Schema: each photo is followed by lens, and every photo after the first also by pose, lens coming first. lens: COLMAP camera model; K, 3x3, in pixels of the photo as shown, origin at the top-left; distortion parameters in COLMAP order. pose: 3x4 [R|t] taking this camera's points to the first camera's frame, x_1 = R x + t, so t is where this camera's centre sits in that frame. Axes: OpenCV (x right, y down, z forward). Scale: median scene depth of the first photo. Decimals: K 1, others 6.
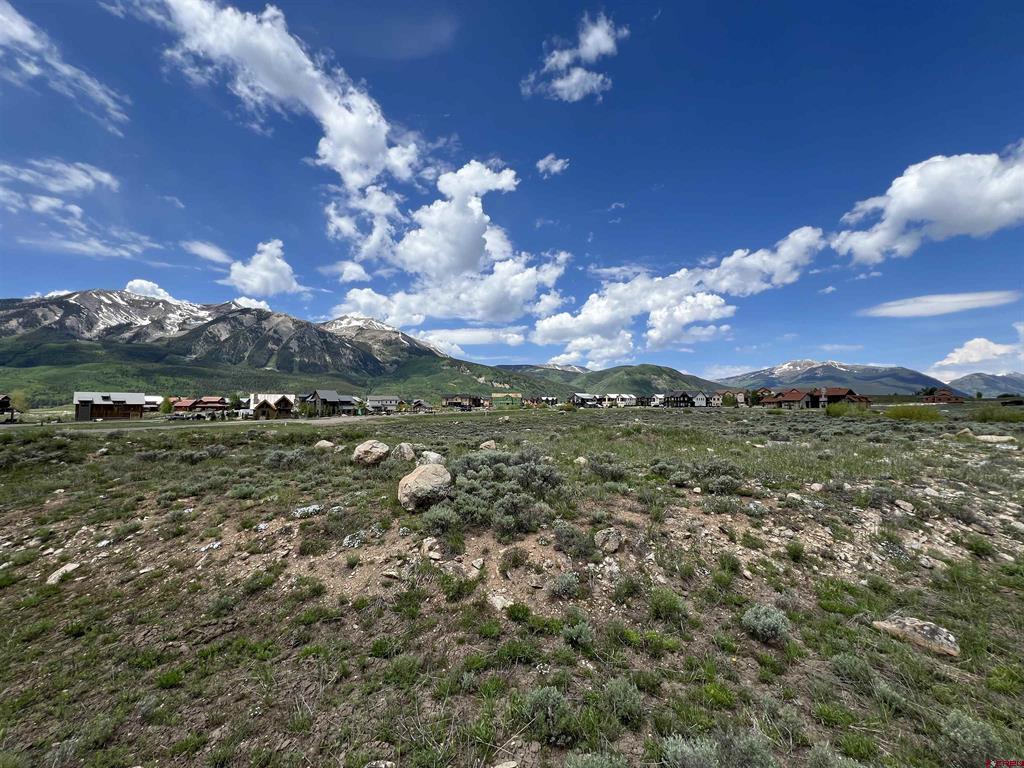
lens RADIAL K [[412.6, 0, 512.3], [0, 412.6, 385.8], [0, 0, 1]] dist [-0.002342, 0.000662]
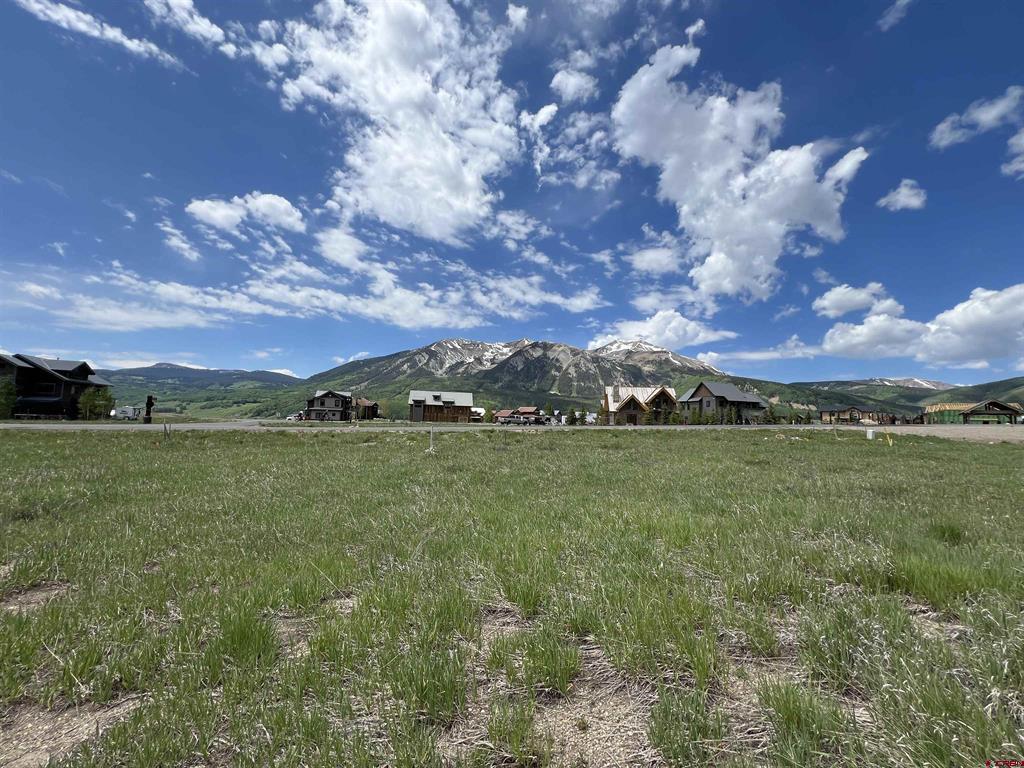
lens RADIAL K [[411.0, 0, 505.8], [0, 411.0, 386.6], [0, 0, 1]] dist [-0.000901, -0.000296]
pose [[0.800079, -0.033355, -0.598966, -0.460489], [0.001818, 0.998583, -0.053181, 0.059653], [0.599892, 0.041460, 0.799006, 0.508433]]
